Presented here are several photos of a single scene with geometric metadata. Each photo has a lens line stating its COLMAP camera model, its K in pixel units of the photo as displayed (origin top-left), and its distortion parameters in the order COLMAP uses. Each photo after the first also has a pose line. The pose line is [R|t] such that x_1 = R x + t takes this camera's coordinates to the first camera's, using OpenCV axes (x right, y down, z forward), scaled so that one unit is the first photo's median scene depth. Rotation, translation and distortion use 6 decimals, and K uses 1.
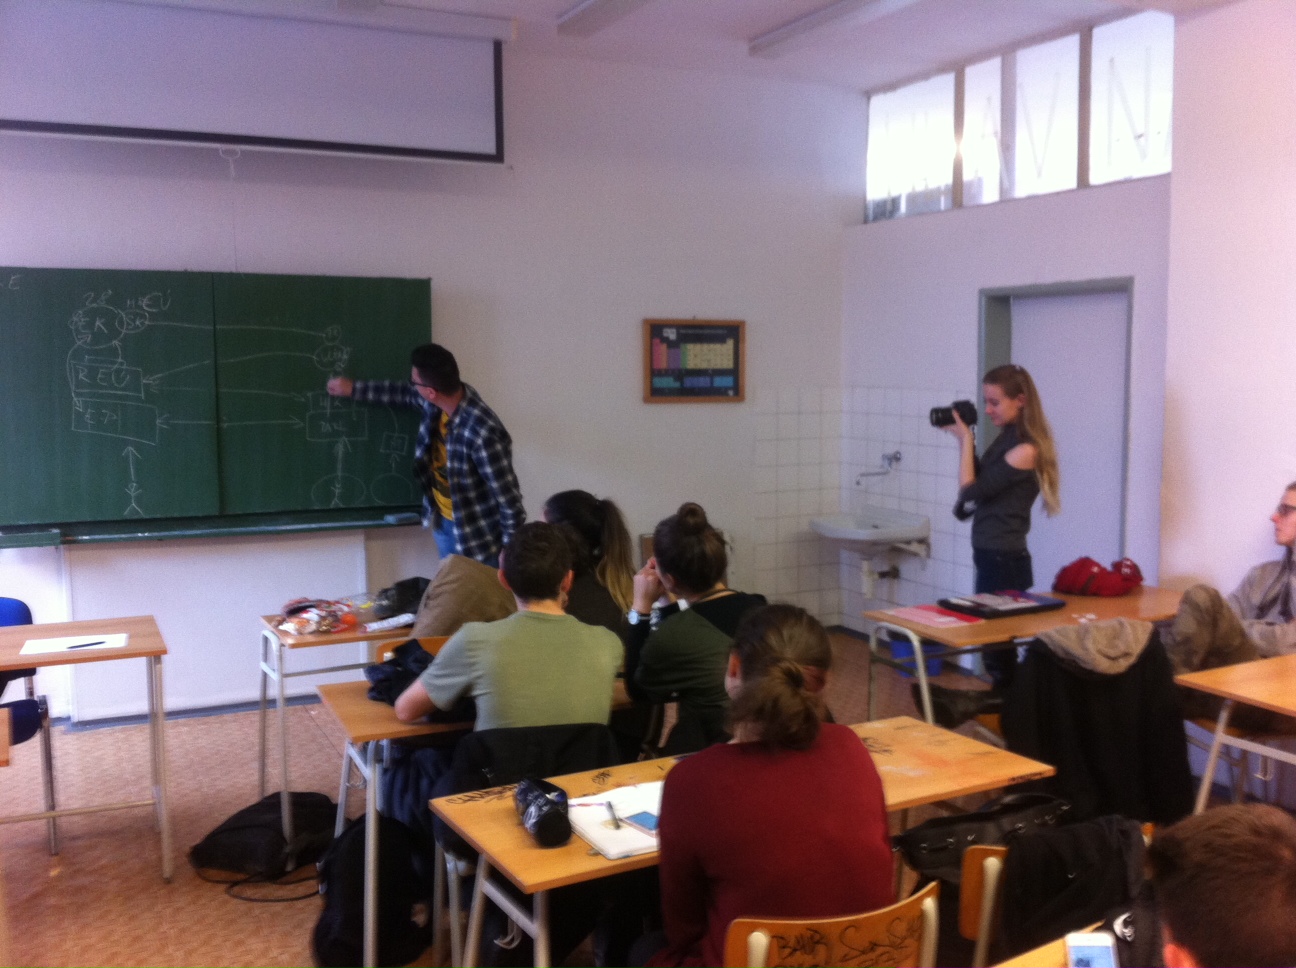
lens RADIAL K [[1186.2, 0, 648.0], [0, 1186.2, 484.0], [0, 0, 1]] dist [0.009234, -0.166924]
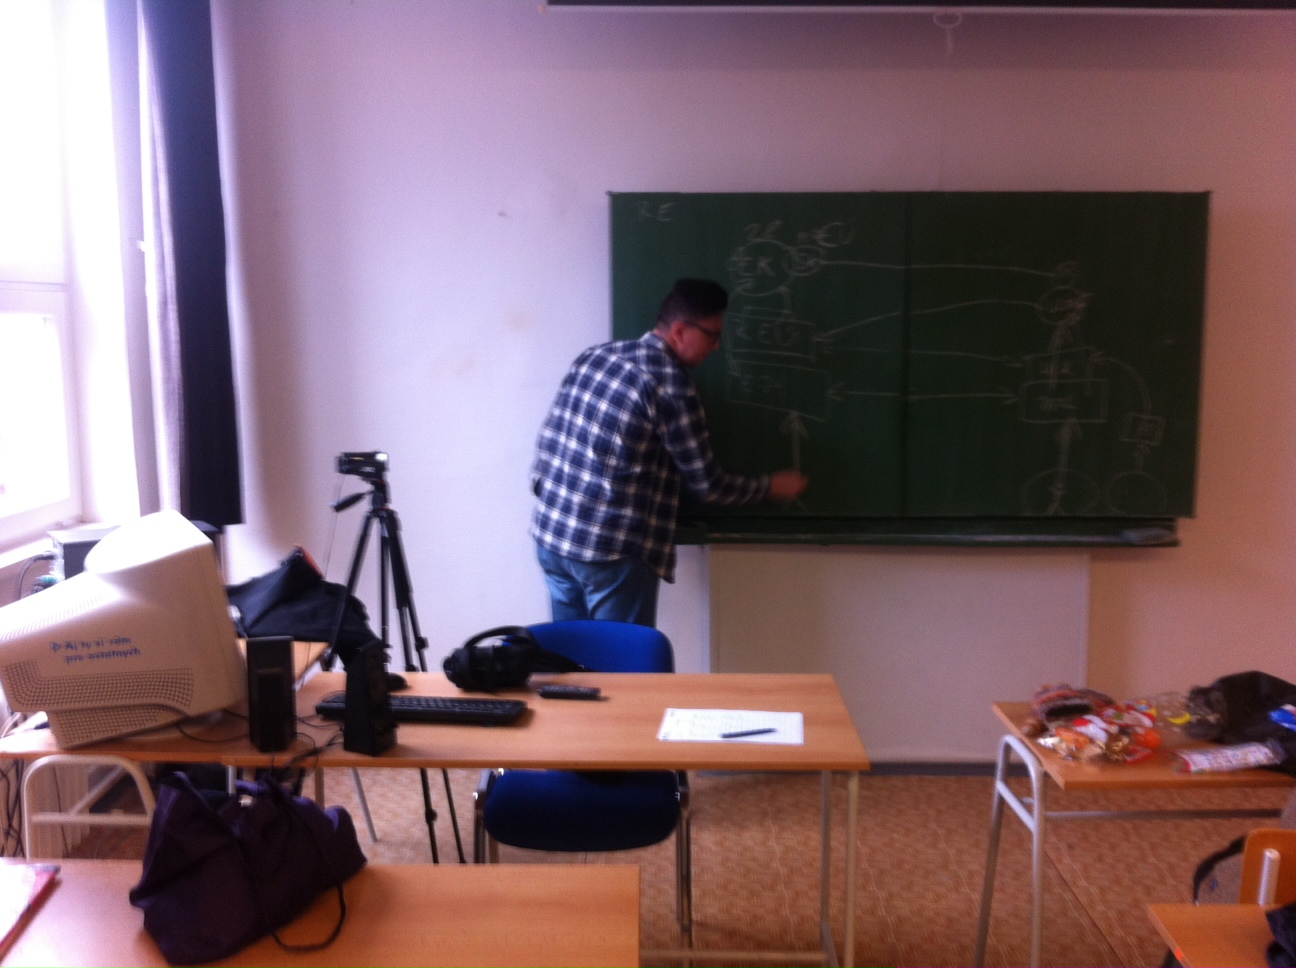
lens RADIAL K [[1186.2, 0, 648.0], [0, 1186.2, 484.0], [0, 0, 1]] dist [0.009234, -0.166924]
pose [[0.881440, 0.059871, -0.468485, -0.155646], [-0.040446, 0.997857, 0.051427, -0.028264], [0.470561, -0.026381, 0.881973, 0.266132]]
